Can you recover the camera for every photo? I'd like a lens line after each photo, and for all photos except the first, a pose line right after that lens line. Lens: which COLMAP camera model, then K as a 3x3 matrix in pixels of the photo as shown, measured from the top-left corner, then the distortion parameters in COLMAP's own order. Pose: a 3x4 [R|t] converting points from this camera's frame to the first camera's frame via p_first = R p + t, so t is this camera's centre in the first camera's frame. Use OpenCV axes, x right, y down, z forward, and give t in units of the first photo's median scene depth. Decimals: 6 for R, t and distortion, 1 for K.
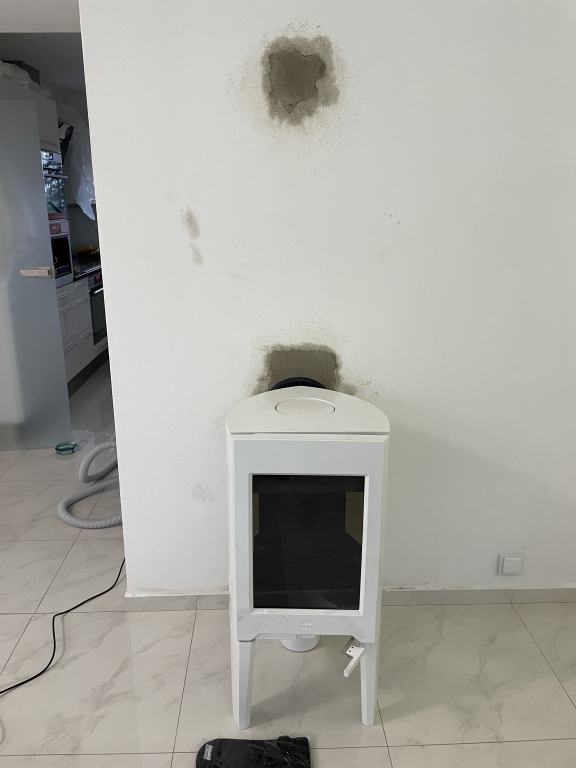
lens RADIAL K [[584.0, 0, 288.2], [0, 584.0, 369.8], [0, 0, 1]] dist [0.072044, -0.112447]
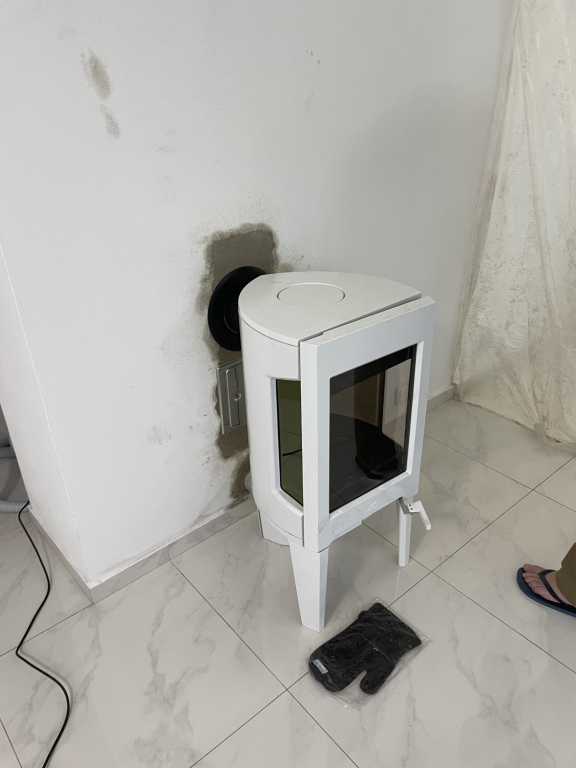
lens RADIAL K [[587.2, 0, 288.0], [0, 587.2, 384.0], [0, 0, 1]] dist [0.072558, -0.116960]
pose [[0.788973, -0.323928, 0.522103, -0.452746], [0.198760, 0.938605, 0.281984, -0.058866], [-0.581392, -0.118704, 0.804918, 0.257761]]
